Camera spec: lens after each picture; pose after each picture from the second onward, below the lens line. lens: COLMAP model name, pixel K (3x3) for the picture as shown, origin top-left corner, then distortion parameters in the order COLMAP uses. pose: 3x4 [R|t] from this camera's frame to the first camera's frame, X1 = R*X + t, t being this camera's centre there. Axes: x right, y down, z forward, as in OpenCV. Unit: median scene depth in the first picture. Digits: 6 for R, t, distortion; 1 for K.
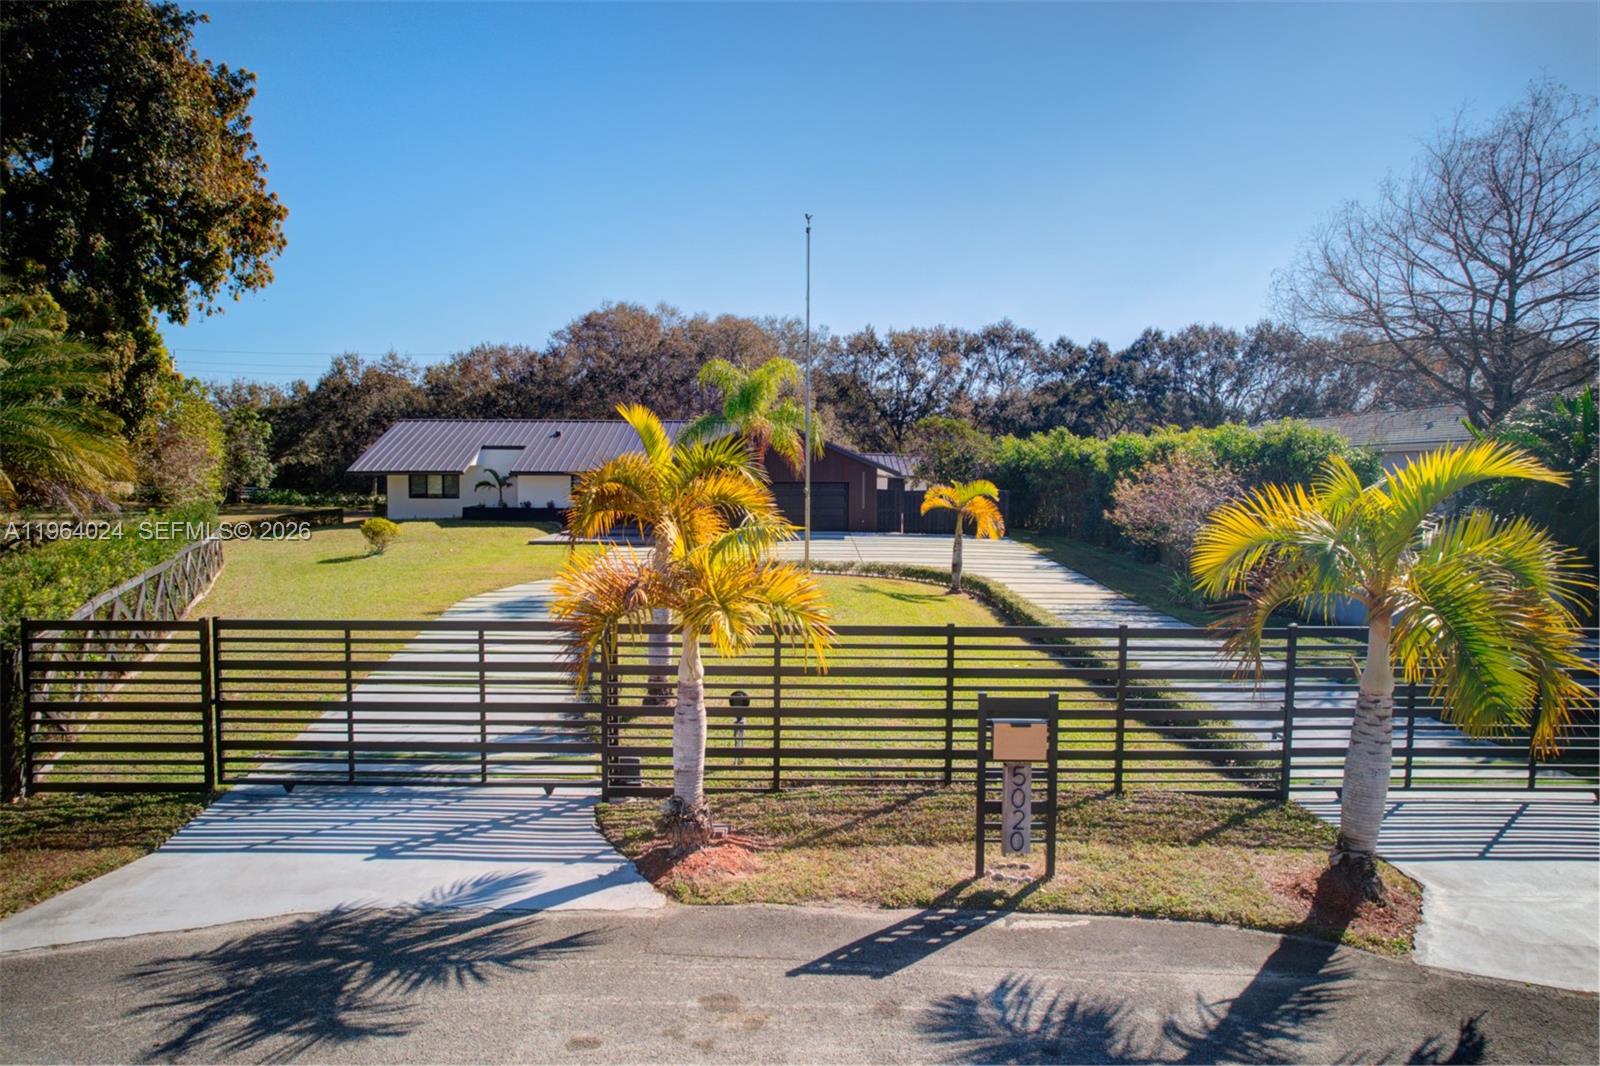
lens RADIAL K [[1021.0, 0, 802.5], [0, 1021.0, 532.4], [0, 0, 1]] dist [-0.021282, 0.004620]
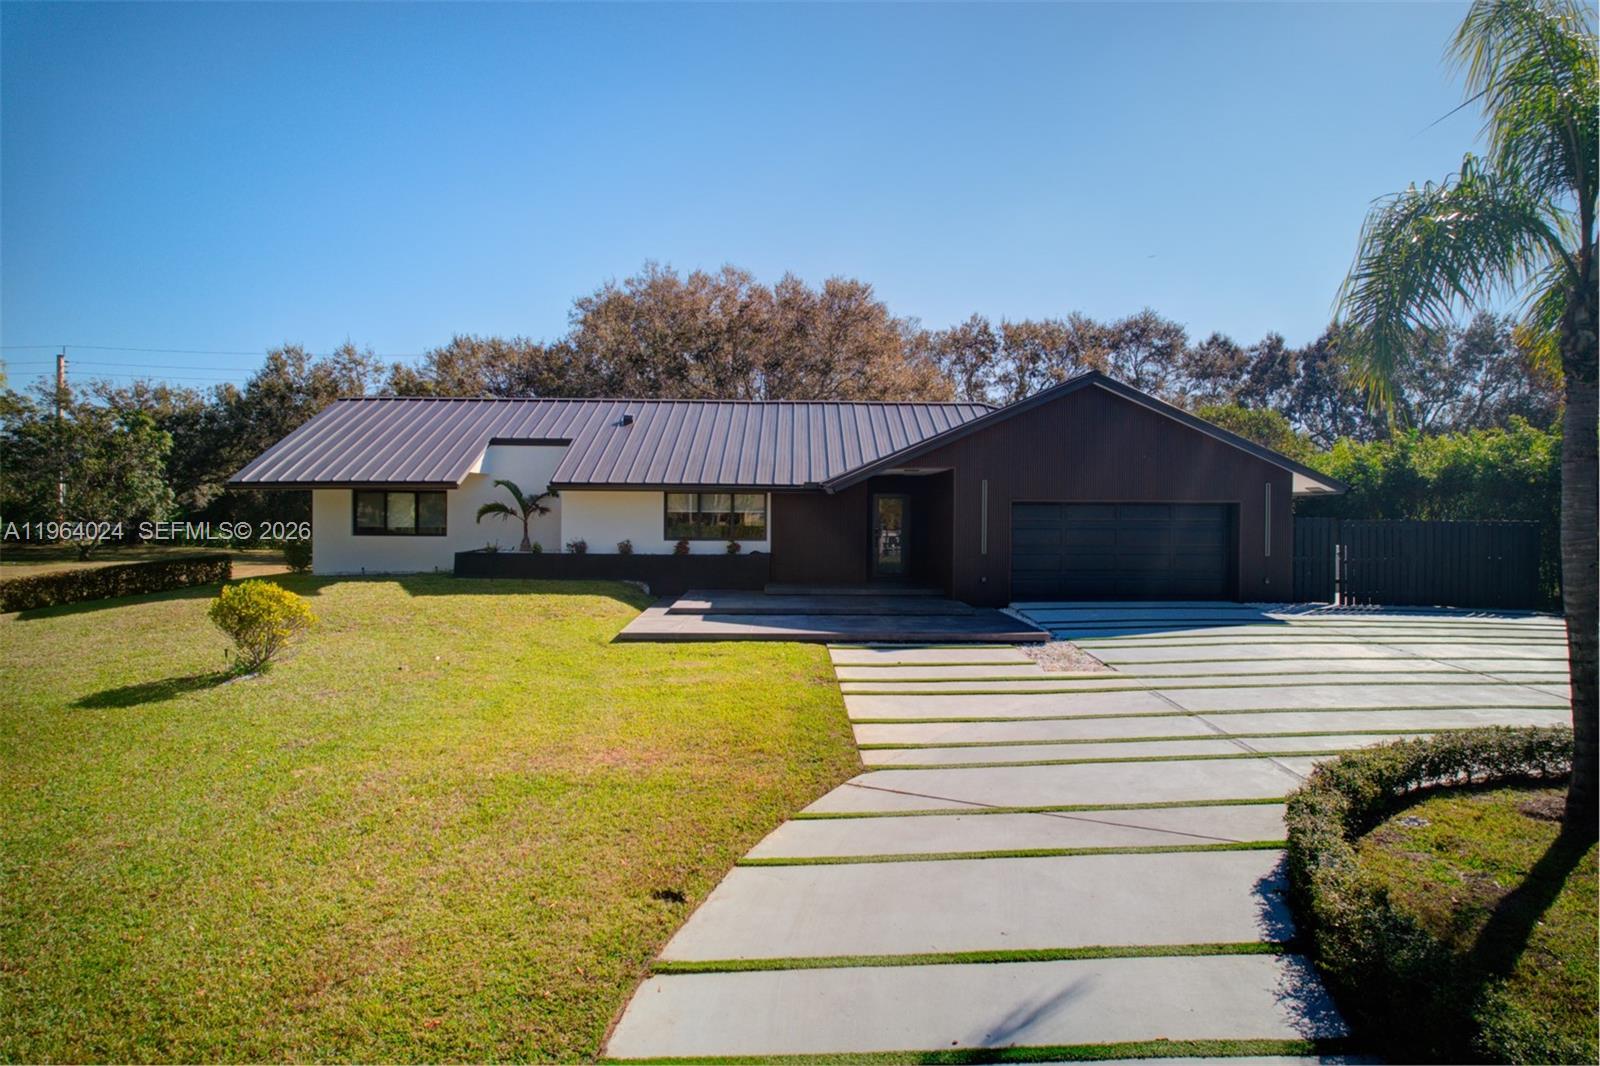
lens RADIAL K [[1021.0, 0, 802.5], [0, 1021.0, 532.4], [0, 0, 1]] dist [-0.021282, 0.004620]
pose [[0.999623, 0.001609, 0.027397, -0.089014], [-0.000468, 0.999135, -0.041591, -0.007037], [-0.027440, 0.041562, 0.998759, 0.248730]]
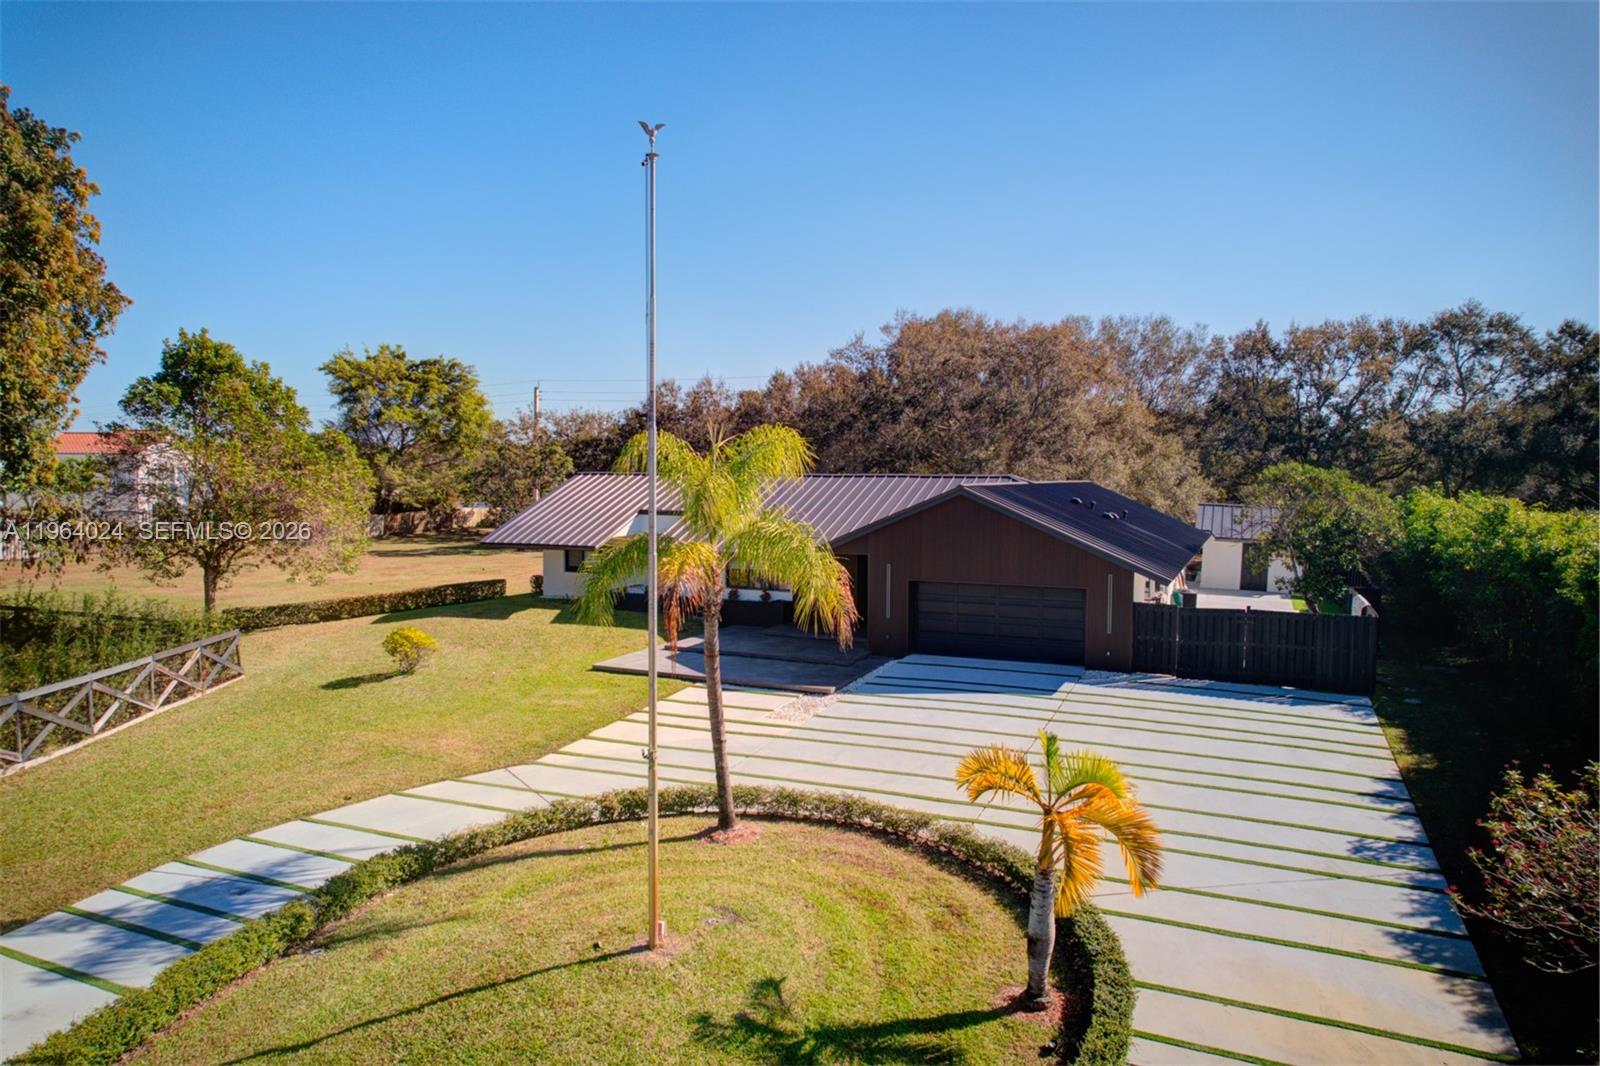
lens RADIAL K [[1027.2, 0, 807.2], [0, 1027.2, 528.4], [0, 0, 1]] dist [-0.053452, 0.057893]
pose [[0.914589, 0.022701, -0.403747, 0.068118], [-0.025706, 0.999667, -0.002023, -0.039159], [0.403567, 0.012229, 0.914868, 0.176234]]
